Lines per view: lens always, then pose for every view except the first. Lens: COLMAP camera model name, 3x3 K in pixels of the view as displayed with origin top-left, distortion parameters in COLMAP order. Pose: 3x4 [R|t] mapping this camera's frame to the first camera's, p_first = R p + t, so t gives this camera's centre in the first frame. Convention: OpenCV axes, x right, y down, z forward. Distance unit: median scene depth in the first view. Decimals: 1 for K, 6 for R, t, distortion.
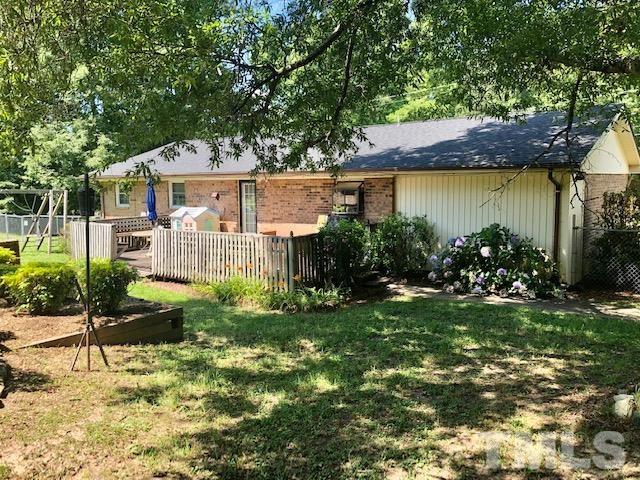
lens RADIAL K [[513.2, 0, 320.0], [0, 513.2, 240.0], [0, 0, 1]] dist [0.002543, -0.000363]
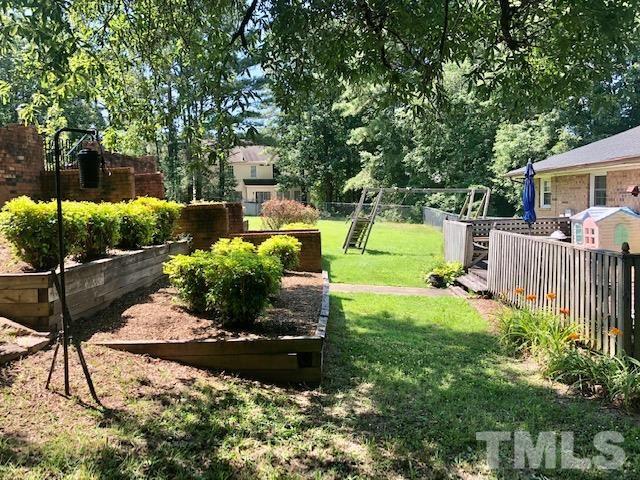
lens RADIAL K [[513.2, 0, 320.0], [0, 513.2, 240.0], [0, 0, 1]] dist [0.002543, -0.000363]
pose [[0.582654, 0.066100, -0.810028, 0.105738], [-0.078333, 0.996614, 0.024980, -0.004824], [0.808937, 0.048898, 0.585859, 0.248590]]
